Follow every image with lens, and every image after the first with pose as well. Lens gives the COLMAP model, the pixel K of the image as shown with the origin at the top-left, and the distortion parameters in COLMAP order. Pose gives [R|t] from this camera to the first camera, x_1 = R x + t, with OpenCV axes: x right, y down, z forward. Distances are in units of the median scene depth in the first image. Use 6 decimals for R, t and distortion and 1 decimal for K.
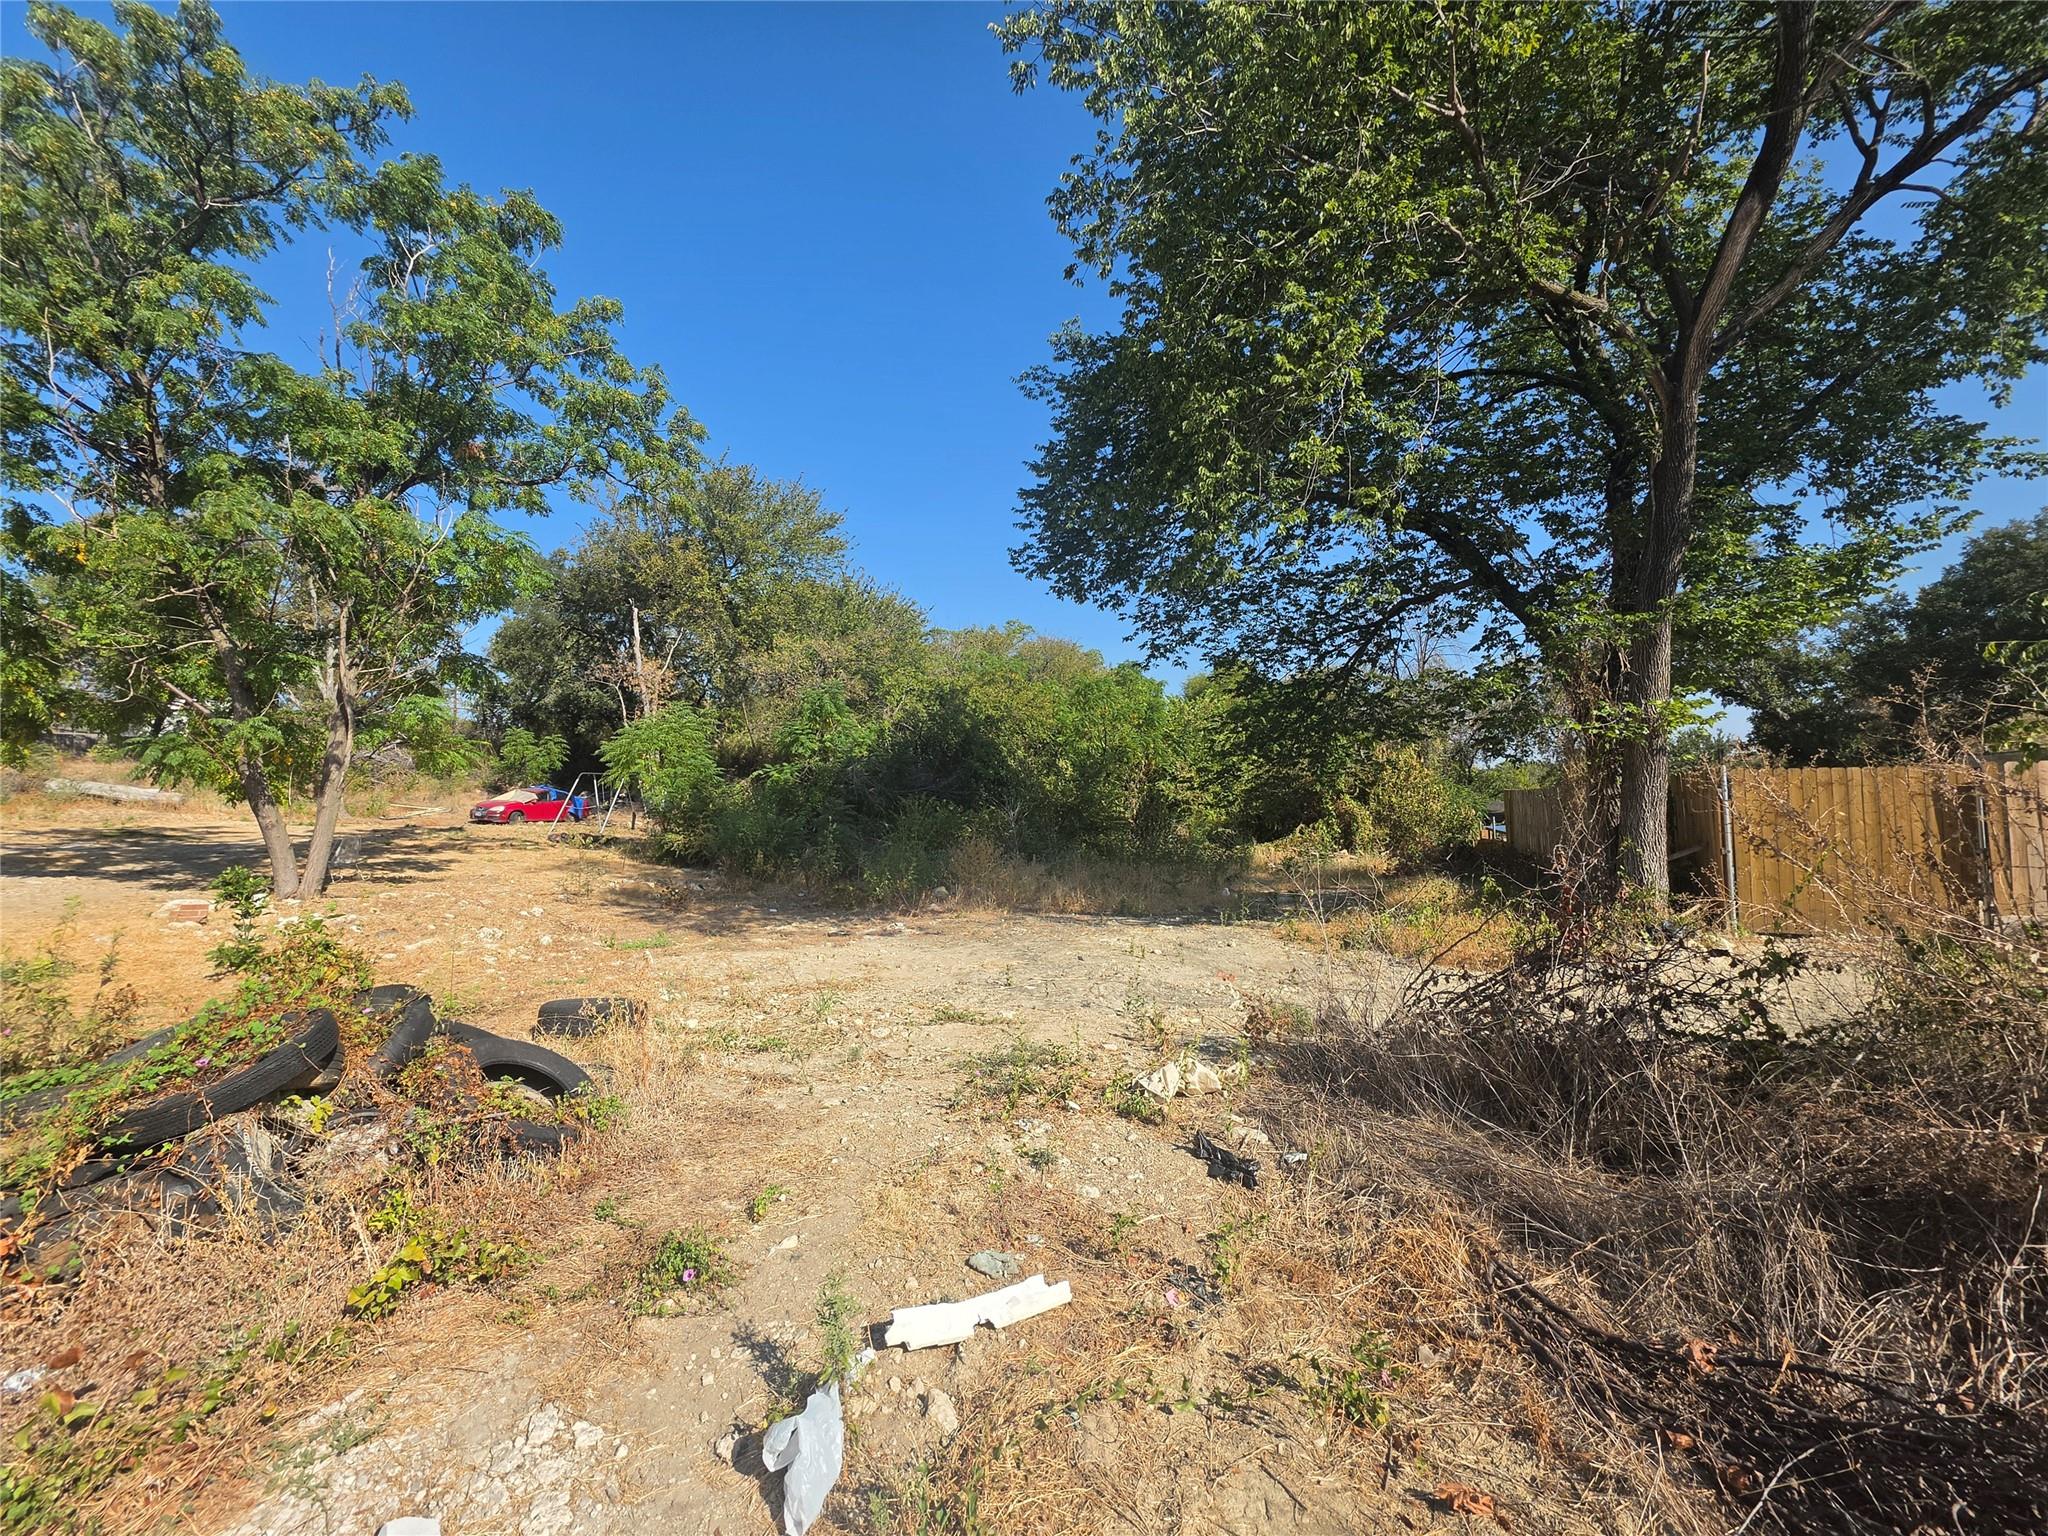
lens RADIAL K [[815.7, 0, 1025.9], [0, 815.7, 754.7], [0, 0, 1]] dist [-0.007121, 0.001894]
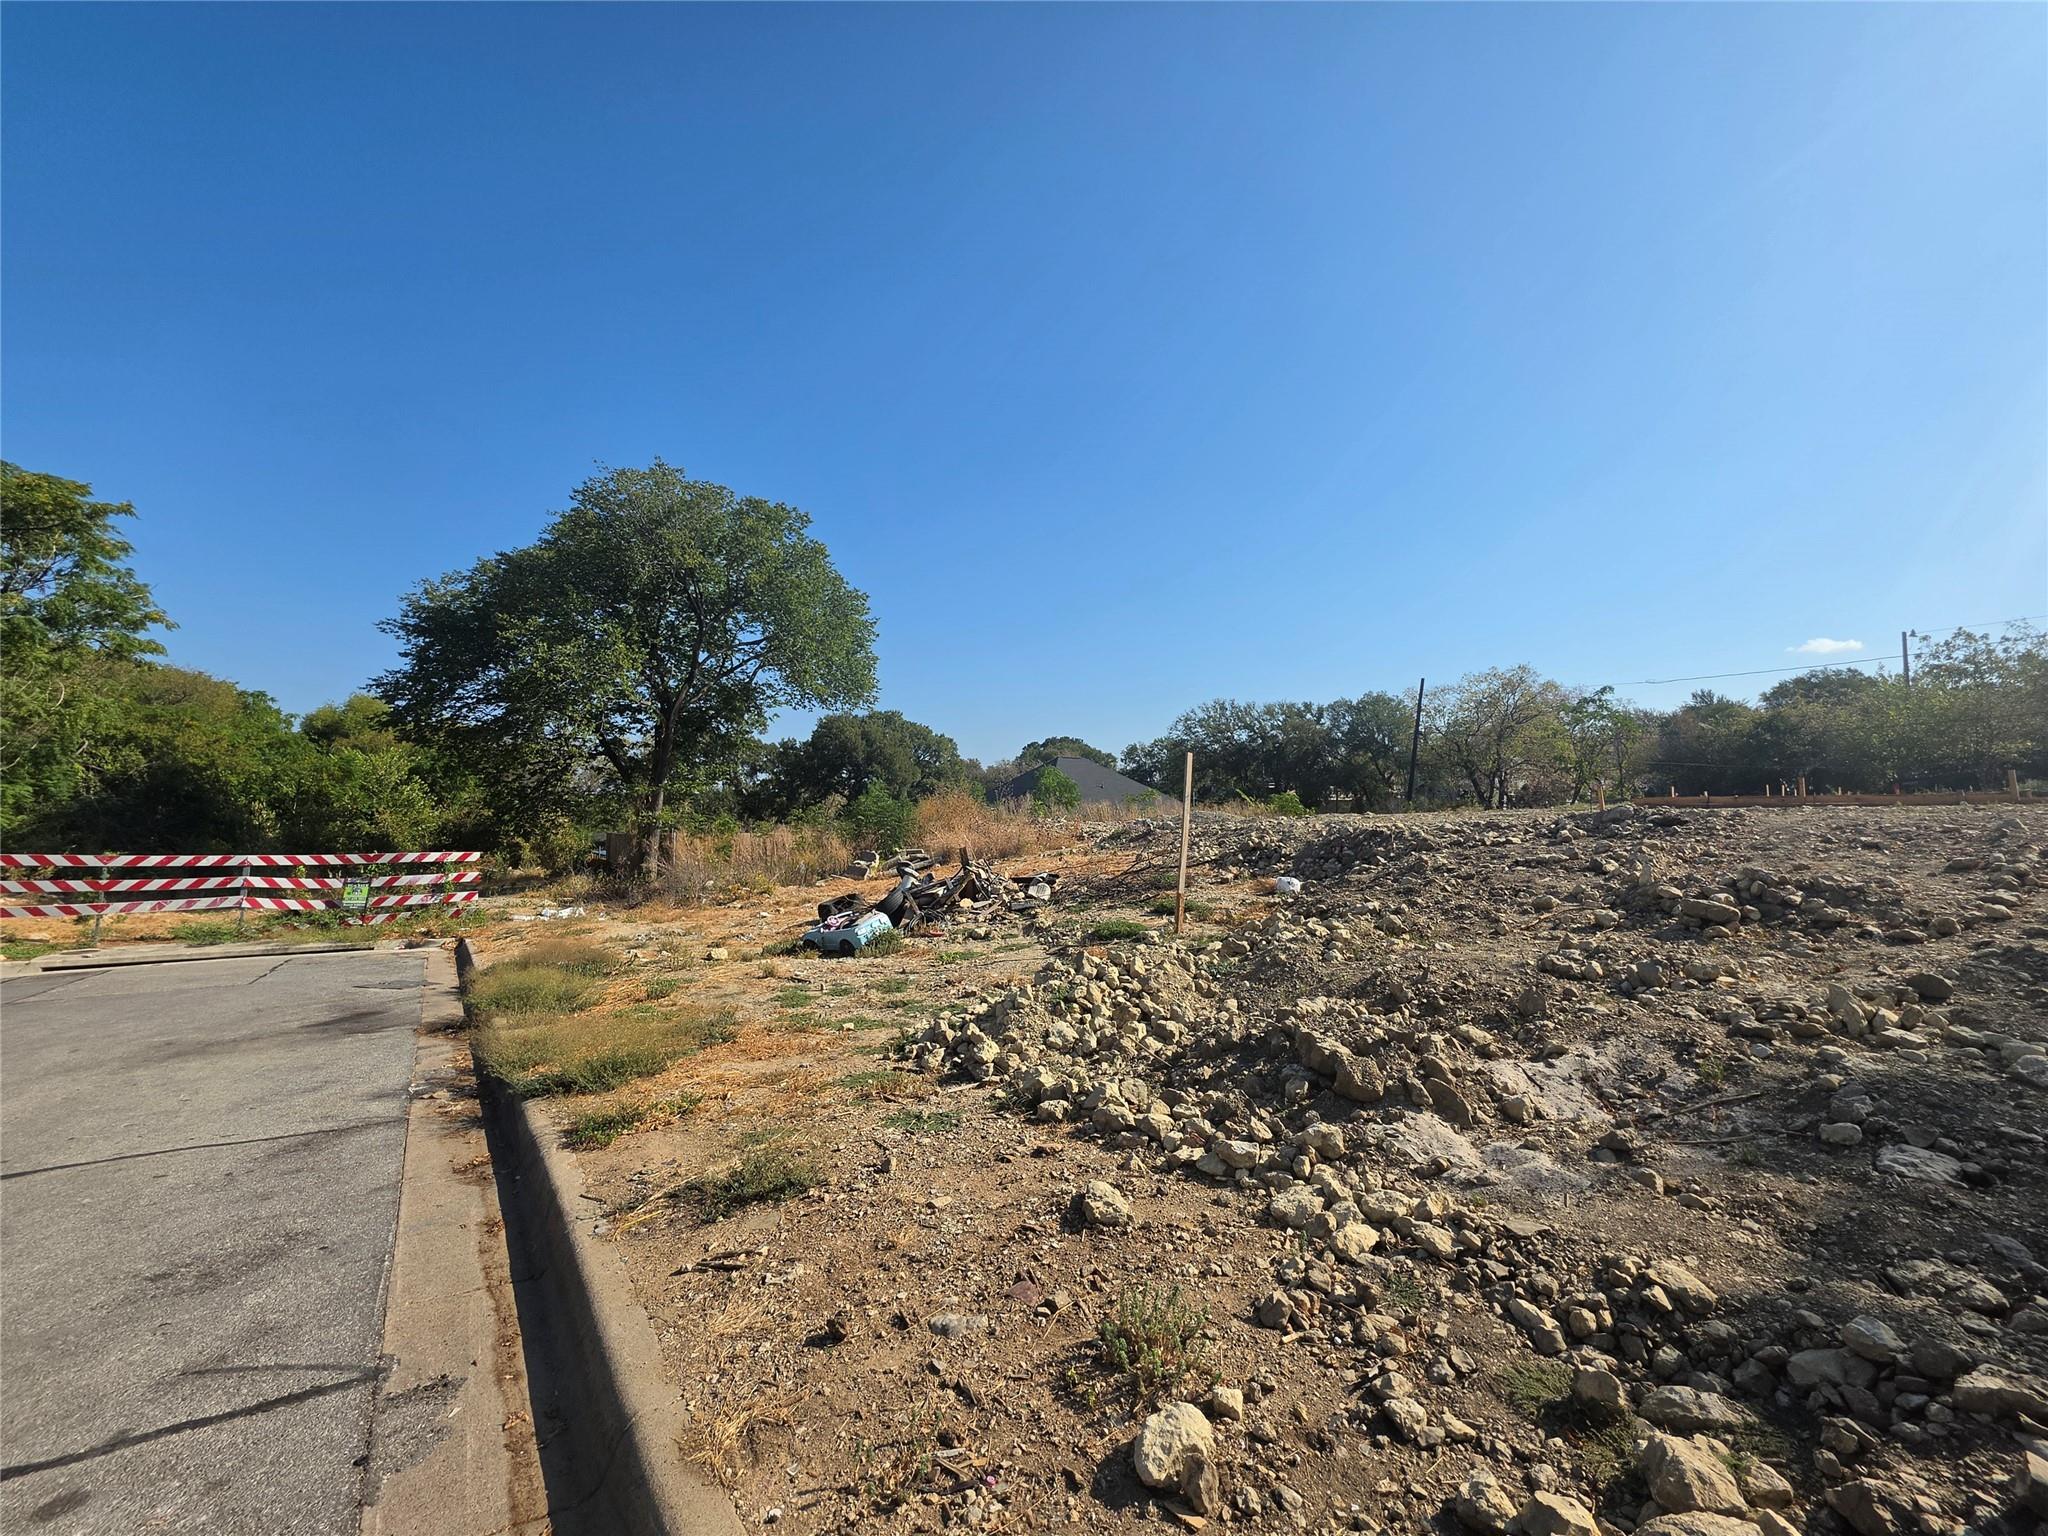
lens RADIAL K [[815.7, 0, 1017.0], [0, 815.7, 755.2], [0, 0, 1]] dist [-0.007121, 0.001894]
pose [[0.549804, 0.081305, 0.831328, -1.158562], [-0.057039, 0.996583, -0.059744, -0.184325], [-0.833344, -0.014571, 0.552562, -1.992769]]
